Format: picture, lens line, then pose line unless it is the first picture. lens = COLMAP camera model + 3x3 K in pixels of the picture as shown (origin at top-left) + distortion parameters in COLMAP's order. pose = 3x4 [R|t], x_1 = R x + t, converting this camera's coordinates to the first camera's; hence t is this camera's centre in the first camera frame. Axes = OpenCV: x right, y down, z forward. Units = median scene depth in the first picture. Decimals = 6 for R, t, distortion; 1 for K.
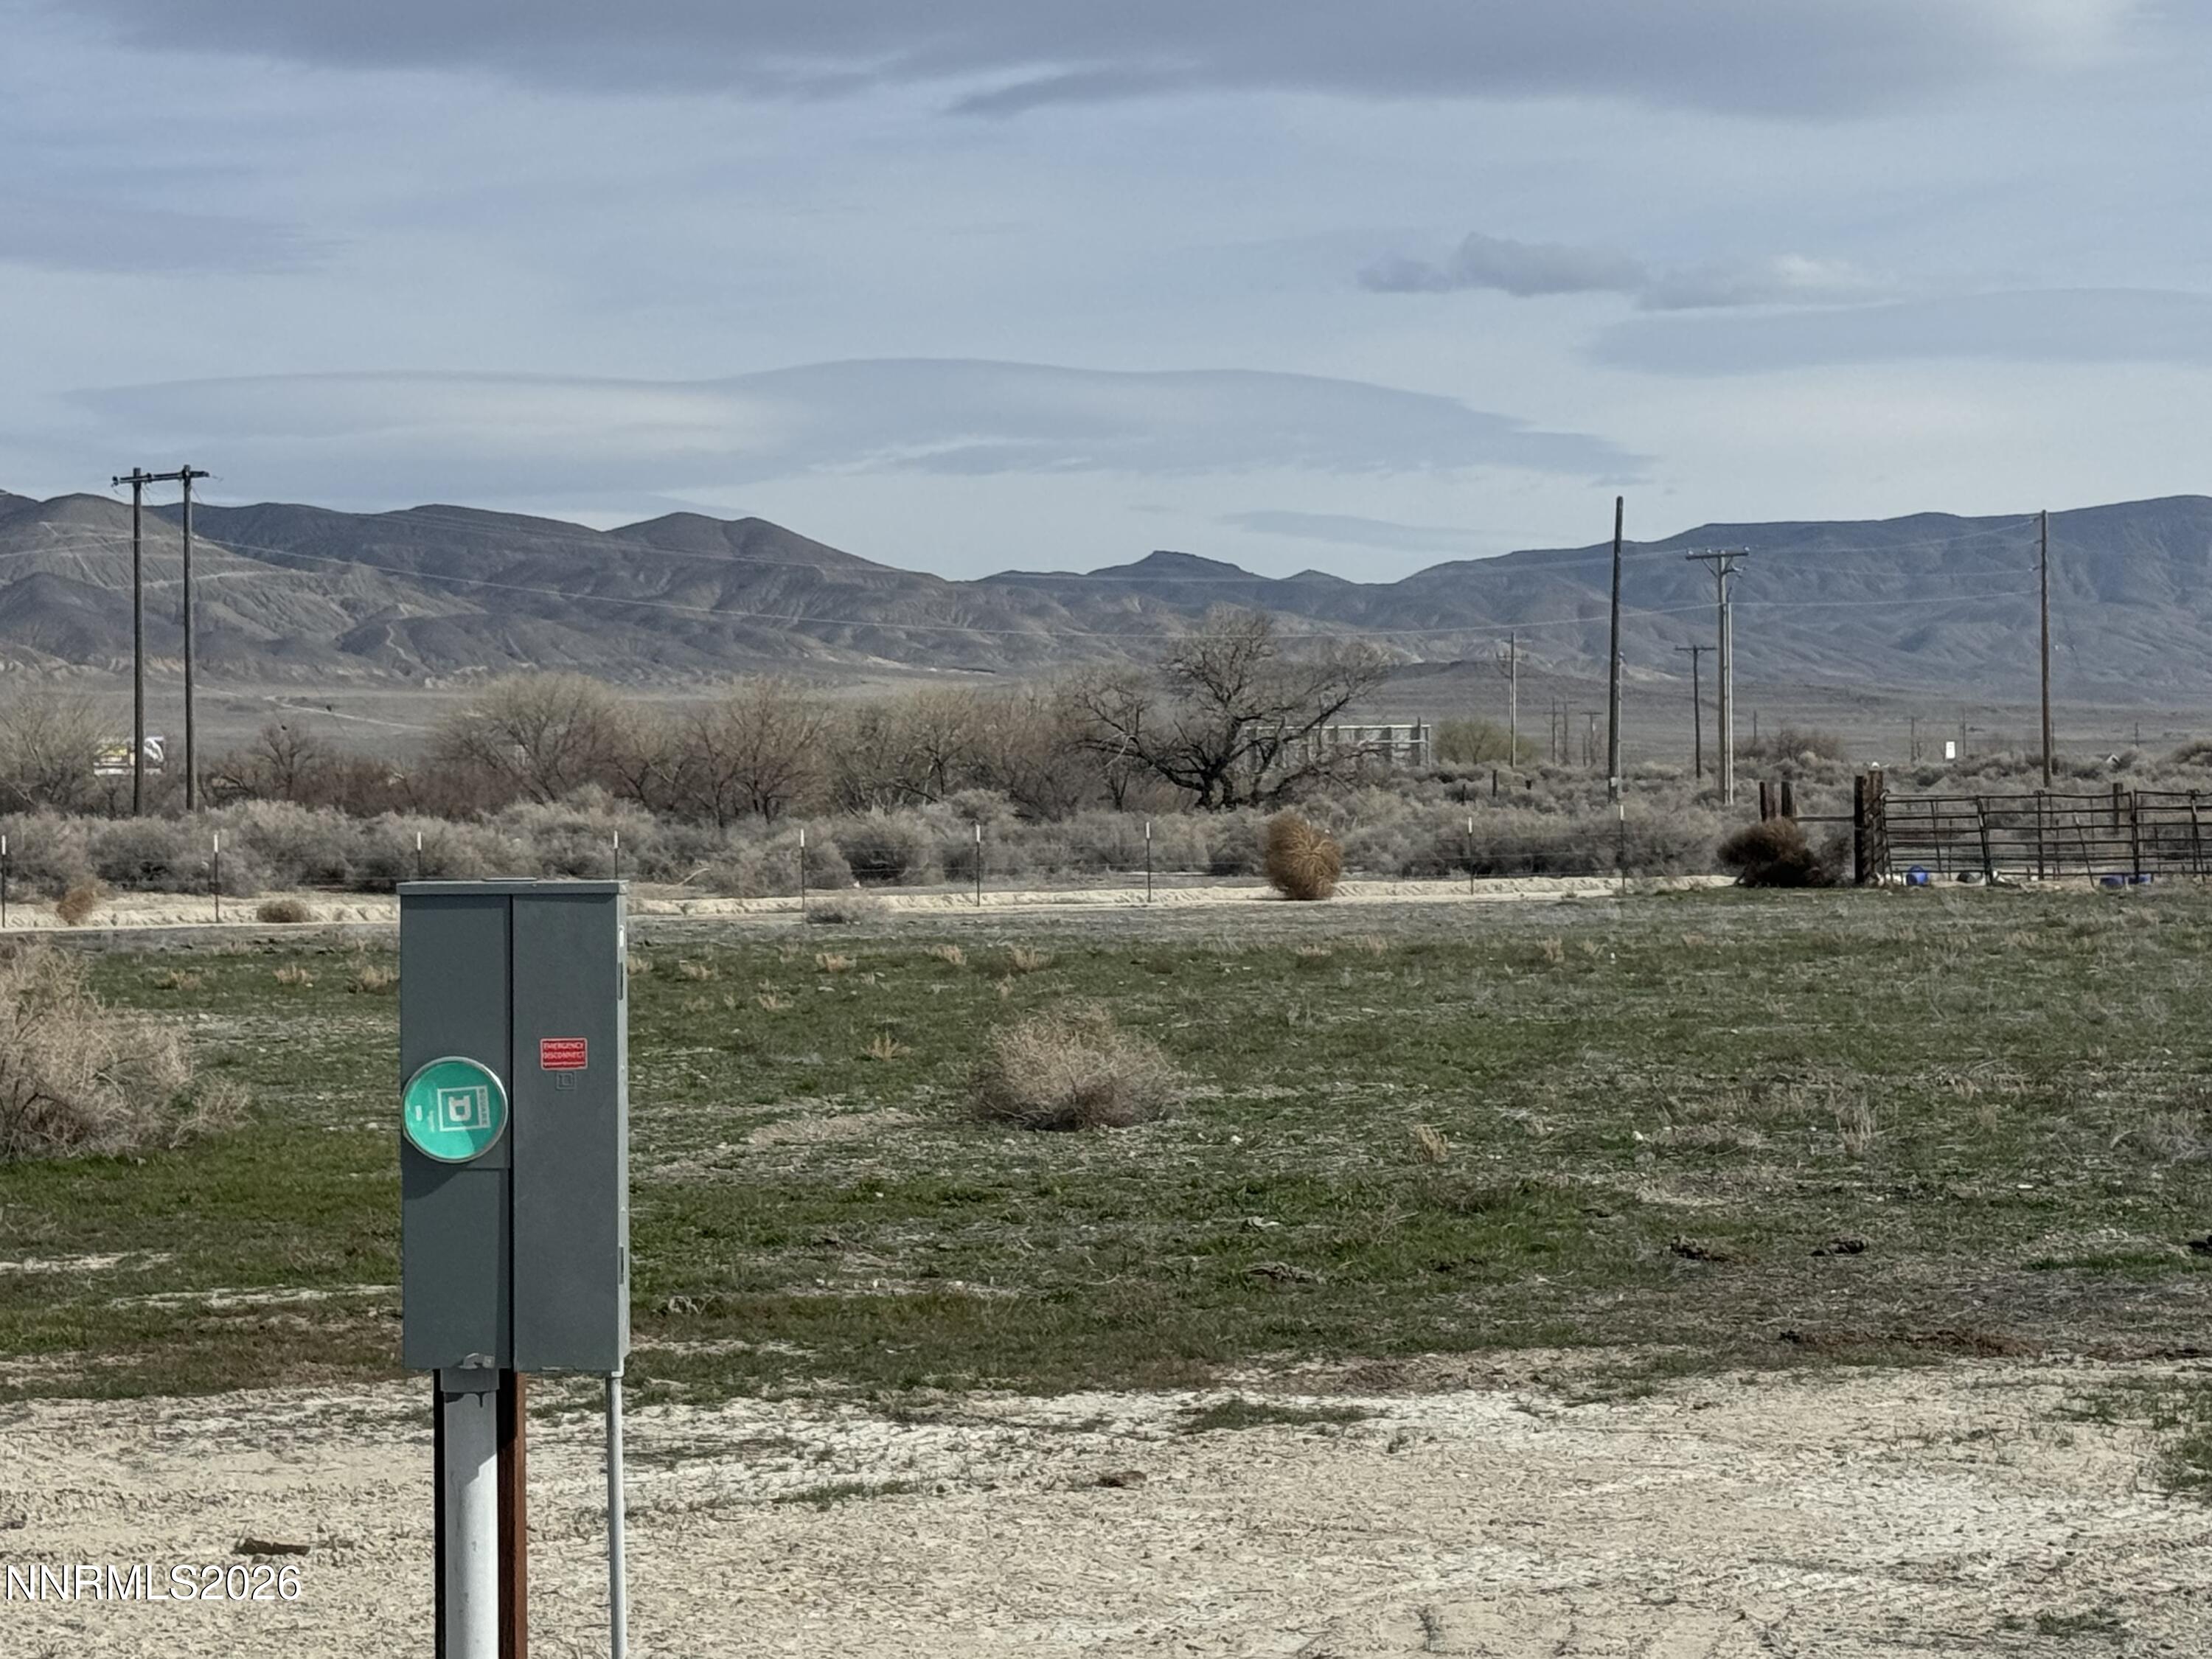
lens RADIAL K [[4964.1, 0, 1101.4], [0, 4964.1, 817.2], [0, 0, 1]] dist [0.152133, 0.000000]
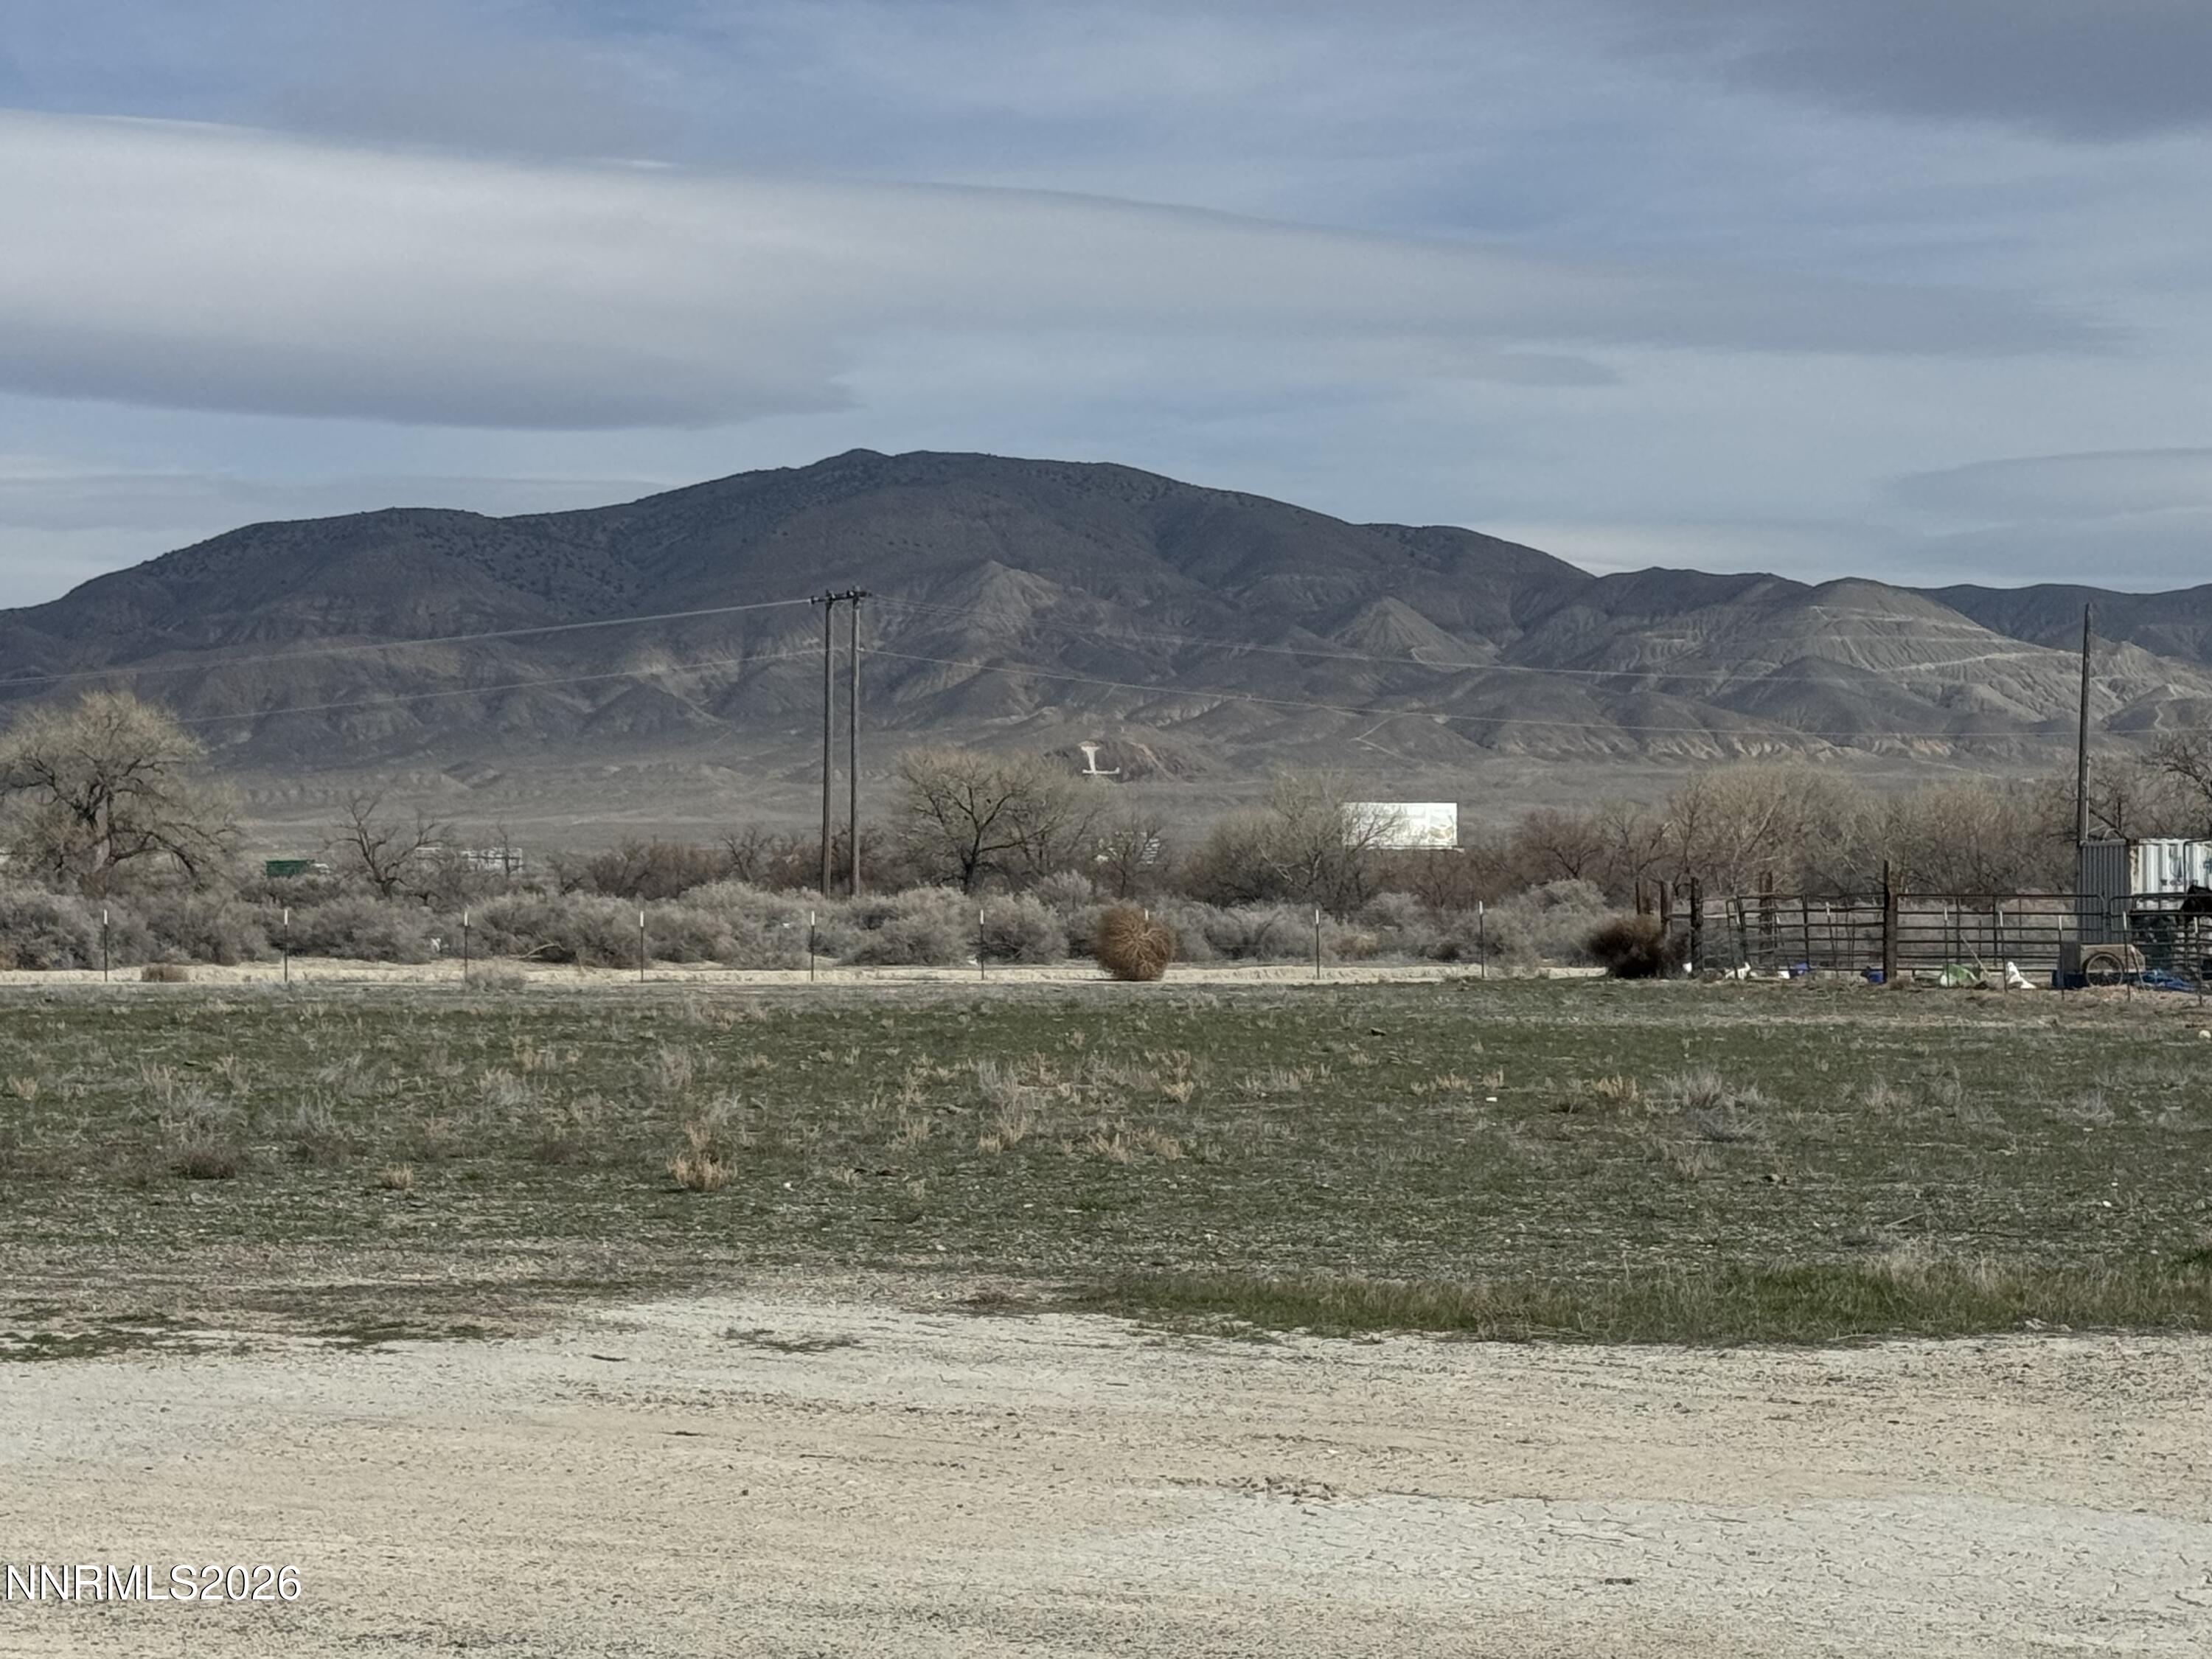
lens RADIAL K [[4964.1, 0, 1103.3], [0, 4964.1, 823.6], [0, 0, 1]] dist [0.152133, 0.000000]
pose [[0.938954, 0.008625, -0.343934, 0.377613], [-0.013774, 0.999827, -0.012530, -0.003405], [0.343766, 0.016503, 0.938910, 0.029396]]
